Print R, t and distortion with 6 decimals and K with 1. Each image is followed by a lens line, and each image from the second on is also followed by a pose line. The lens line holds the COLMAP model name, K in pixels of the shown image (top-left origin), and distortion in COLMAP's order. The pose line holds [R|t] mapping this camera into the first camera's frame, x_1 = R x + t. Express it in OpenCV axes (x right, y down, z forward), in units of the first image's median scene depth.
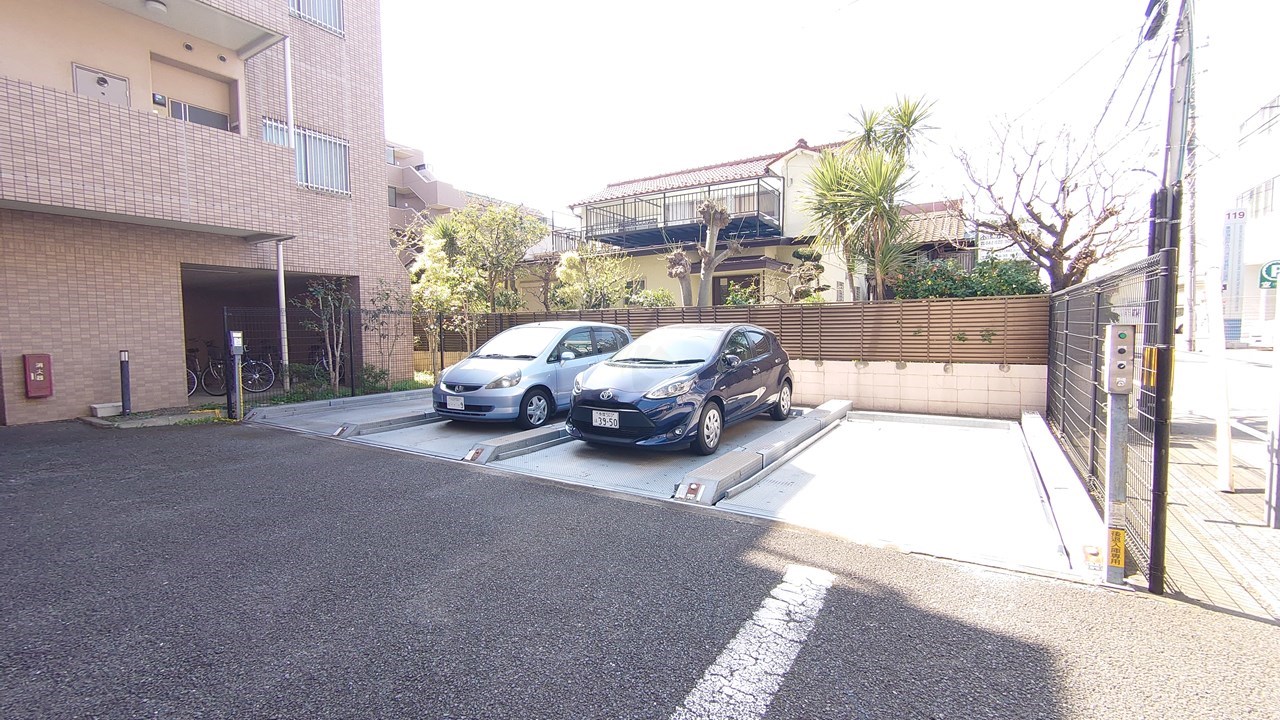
lens RADIAL K [[546.6, 0, 642.8], [0, 546.6, 361.6], [0, 0, 1]] dist [-0.000763, -0.000438]
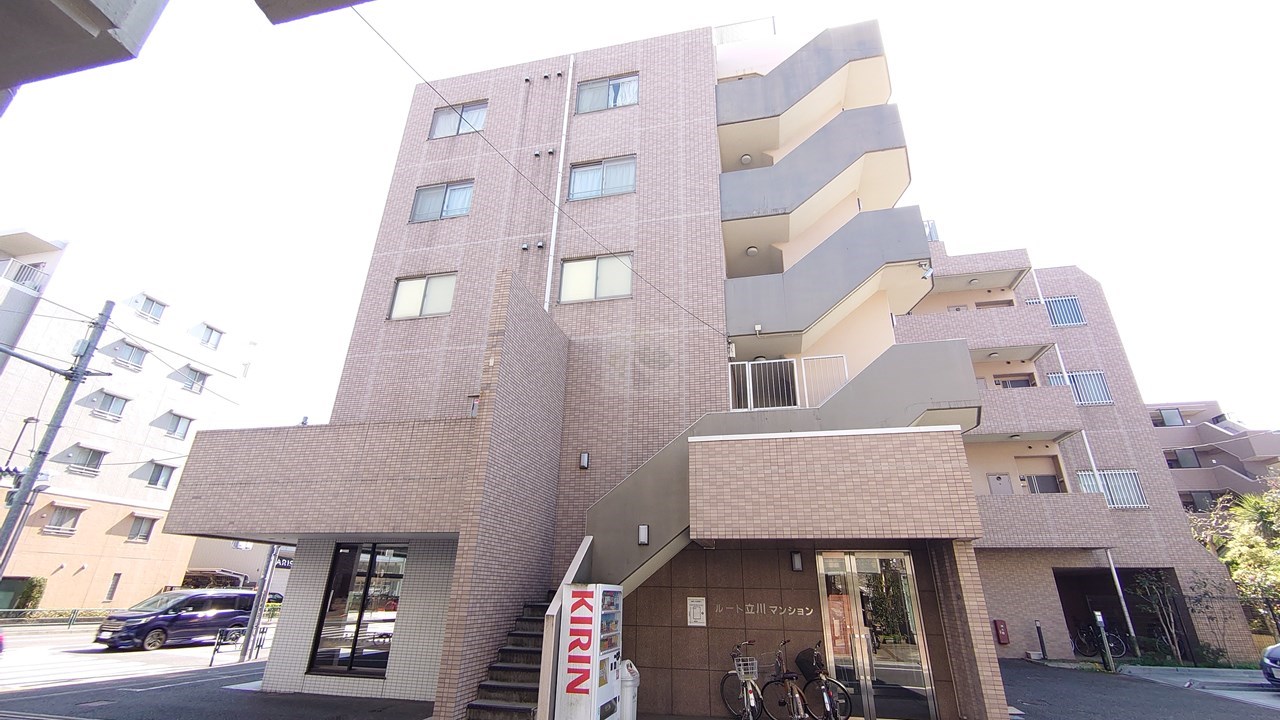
lens RADIAL K [[546.6, 0, 642.8], [0, 546.6, 361.6], [0, 0, 1]] dist [-0.000763, -0.000438]
pose [[0.332653, -0.359184, -0.871969, 0.432396], [-0.076795, 0.911238, -0.404657, 0.025656], [0.939917, 0.201573, 0.275542, -0.757421]]
